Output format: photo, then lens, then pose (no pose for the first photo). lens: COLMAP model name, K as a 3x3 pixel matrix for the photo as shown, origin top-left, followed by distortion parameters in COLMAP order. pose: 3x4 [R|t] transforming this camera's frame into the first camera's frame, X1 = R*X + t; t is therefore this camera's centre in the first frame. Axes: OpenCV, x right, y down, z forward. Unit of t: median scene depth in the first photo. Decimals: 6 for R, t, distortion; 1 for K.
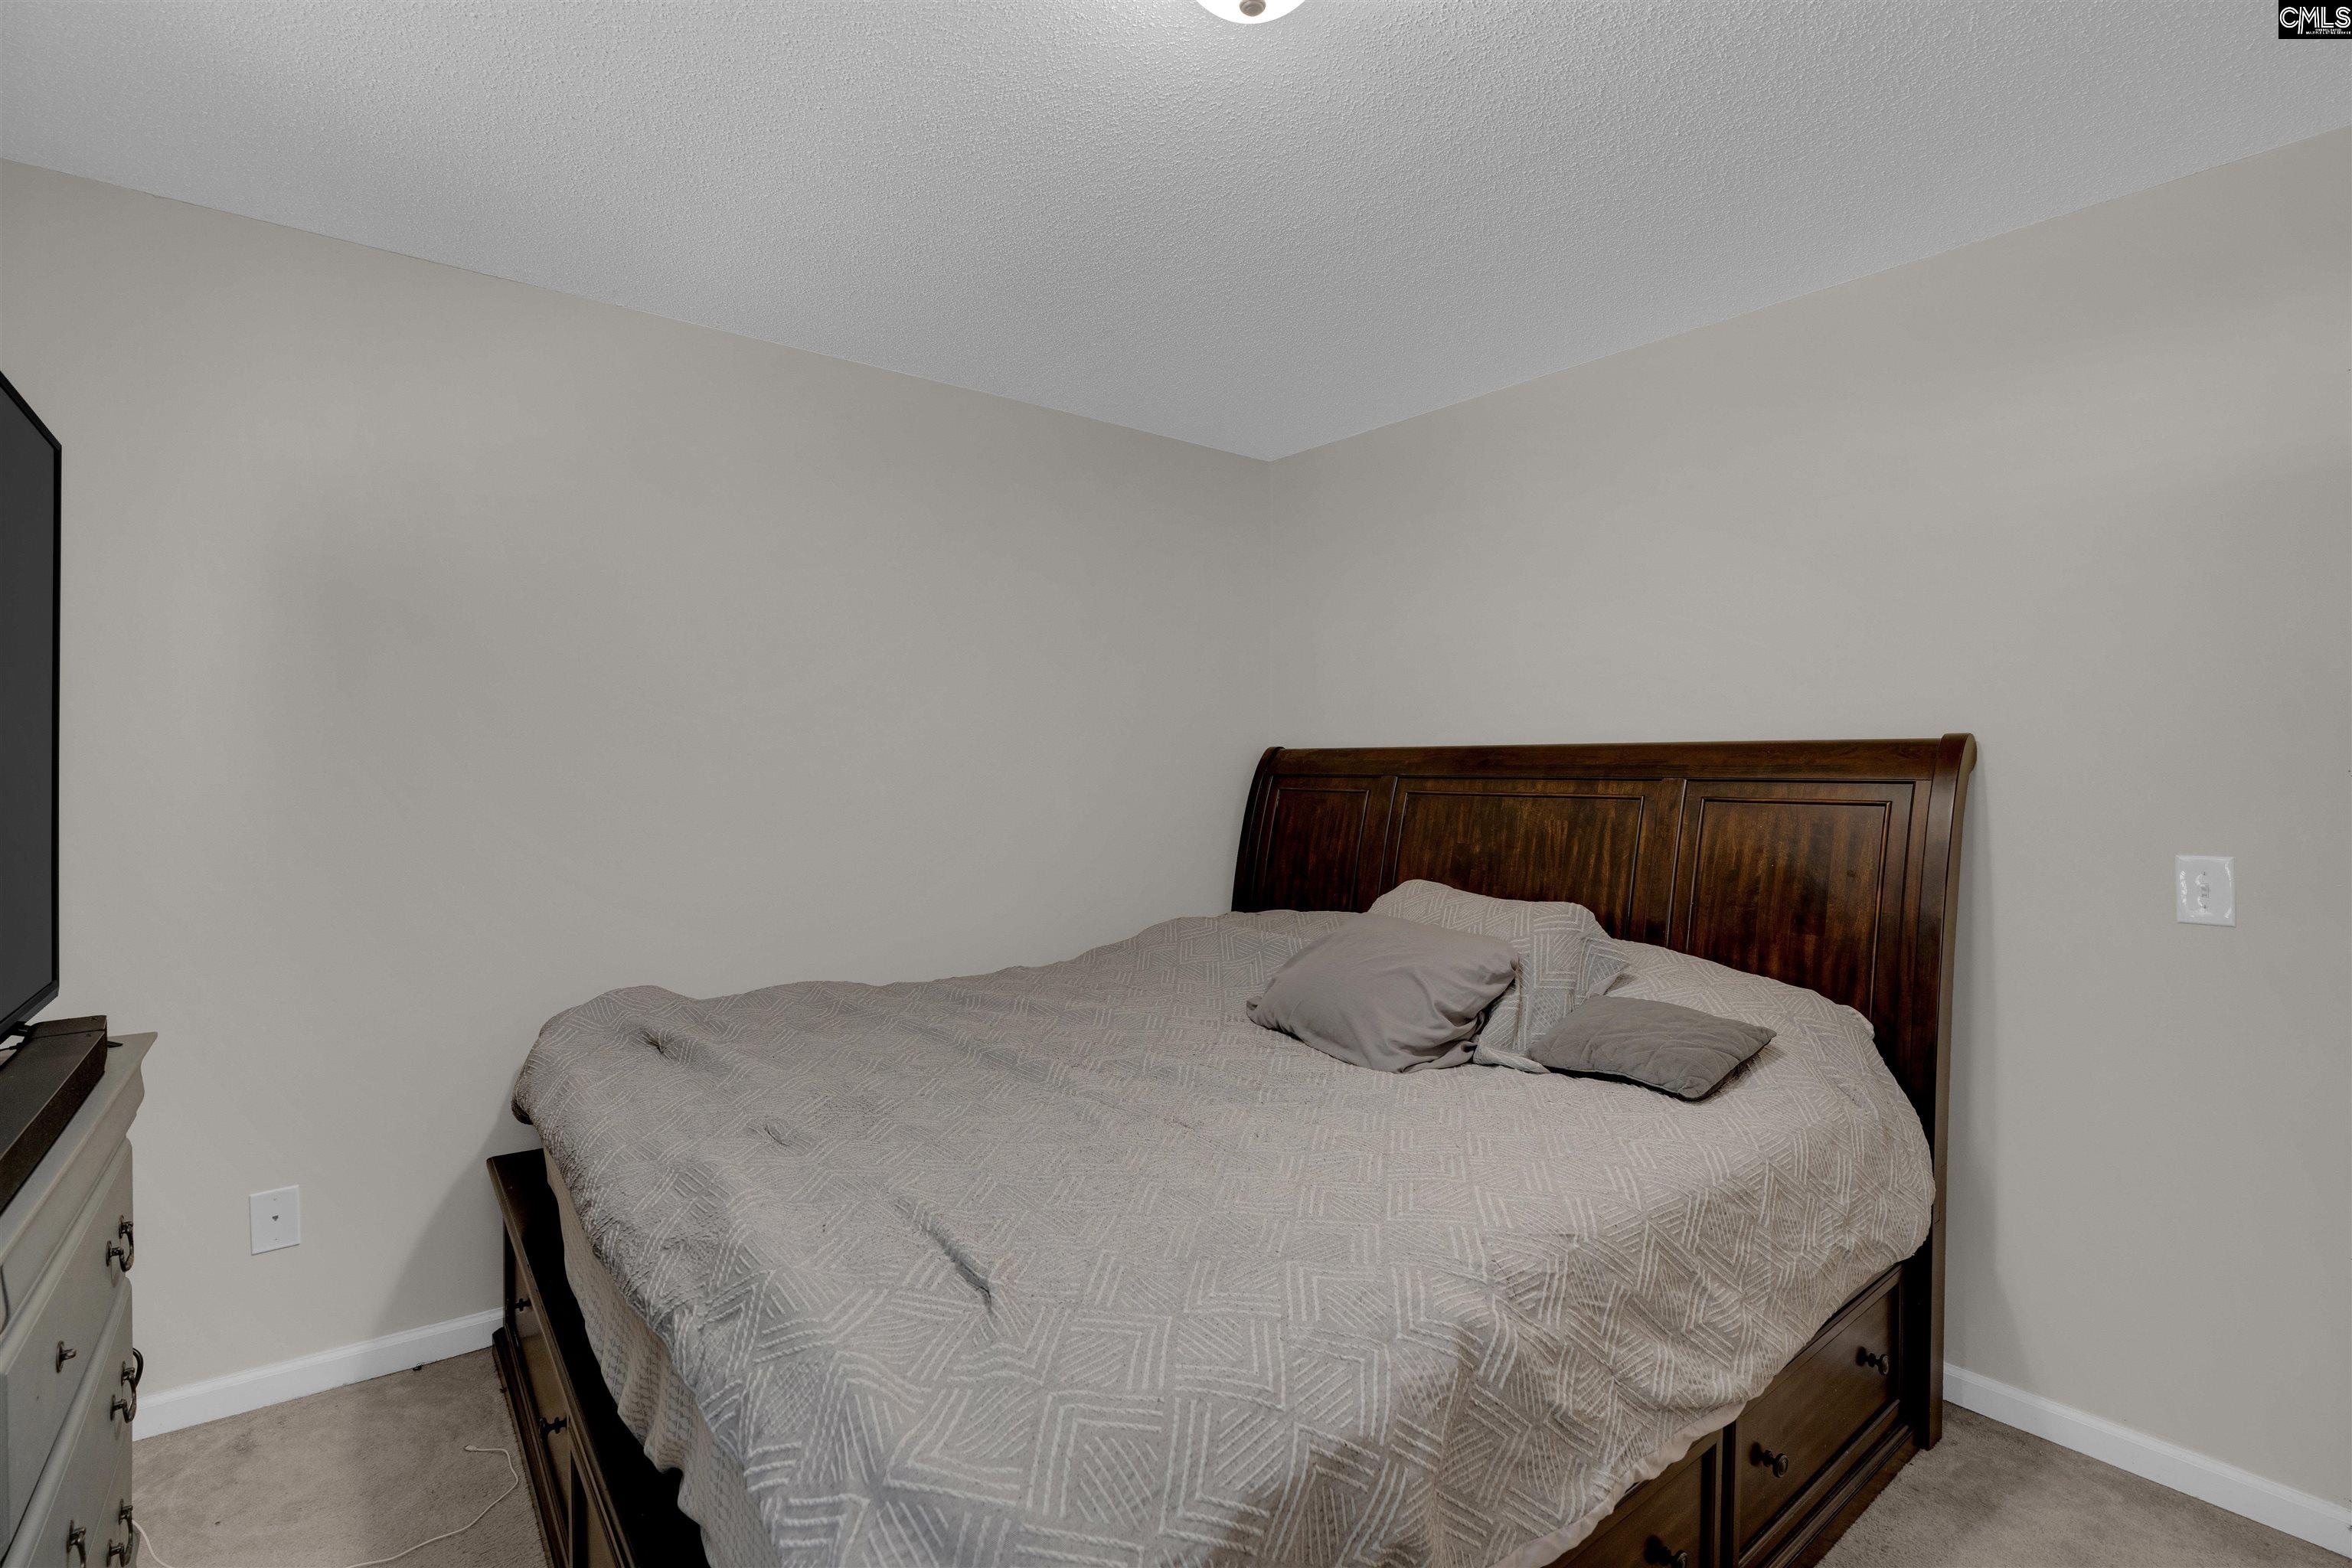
lens RADIAL K [[1086.4, 0, 1181.6], [0, 1086.4, 774.6], [0, 0, 1]] dist [-0.051933, 0.010665]
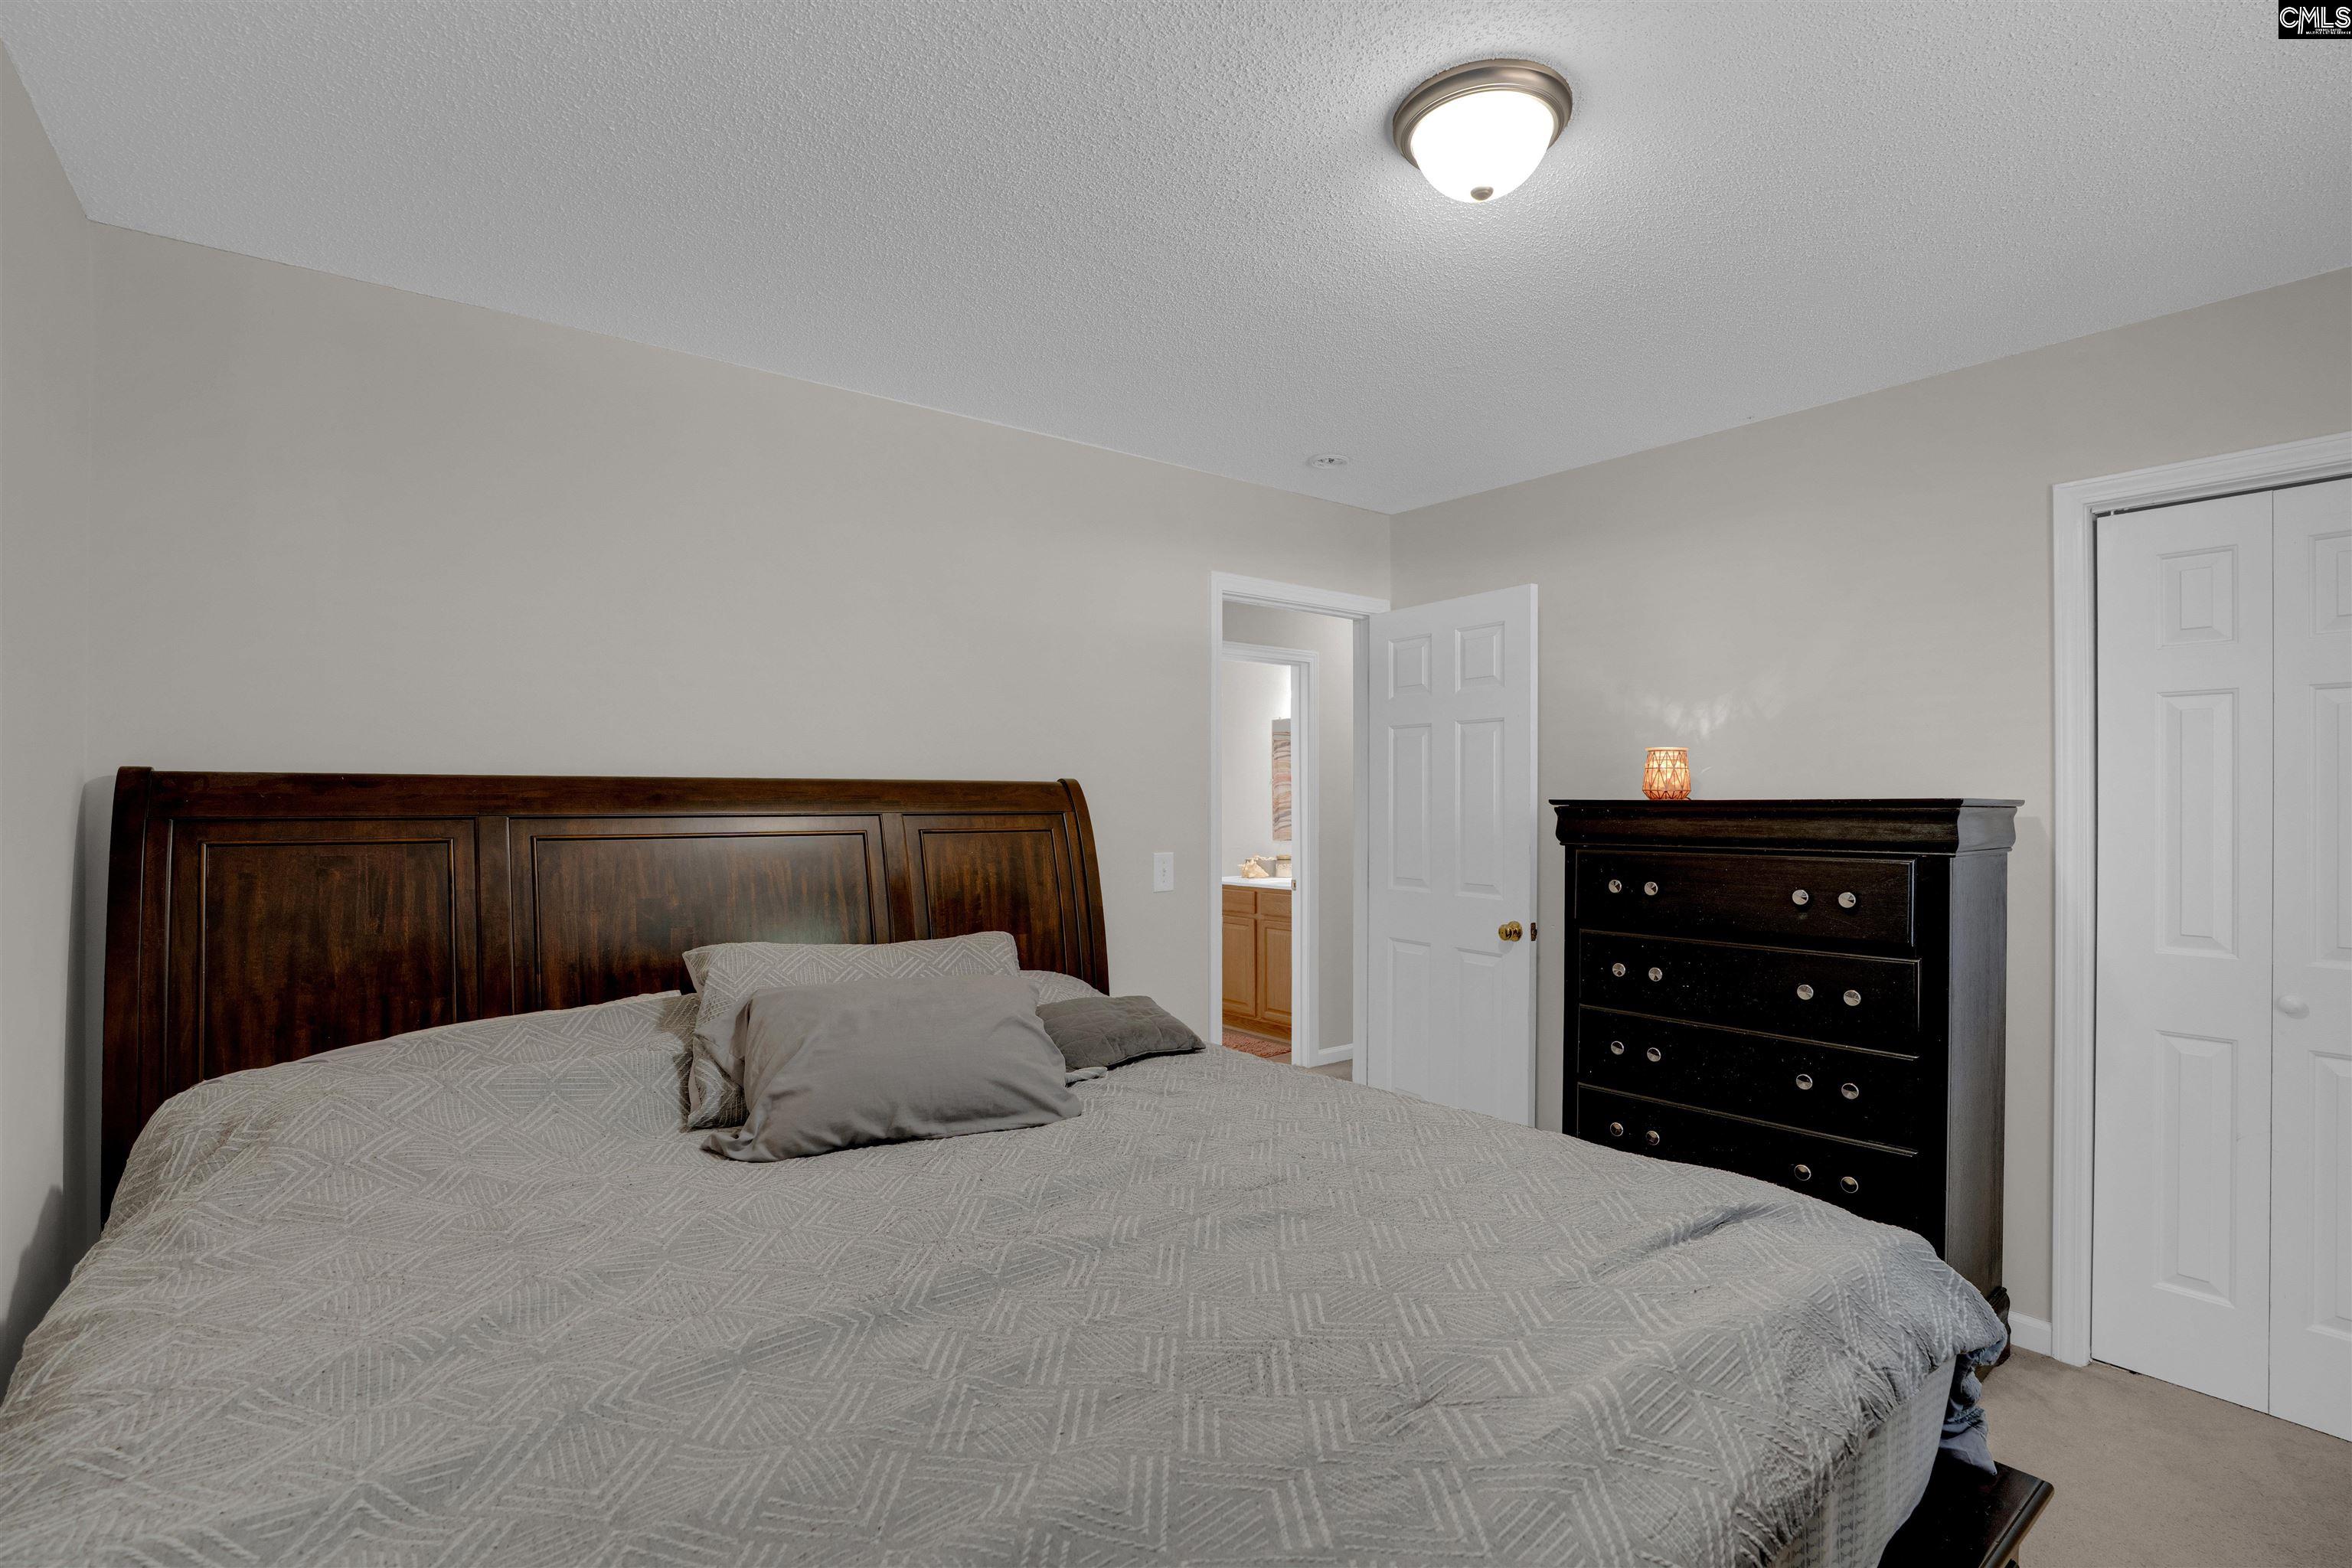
lens RADIAL K [[1086.4, 0, 1181.4], [0, 1086.4, 789.3], [0, 0, 1]] dist [-0.051933, 0.010665]
pose [[0.014571, 0.009338, 0.999850, -0.668619], [0.009080, 0.999914, -0.009471, -0.008095], [-0.999853, 0.009217, 0.014485, 0.750700]]
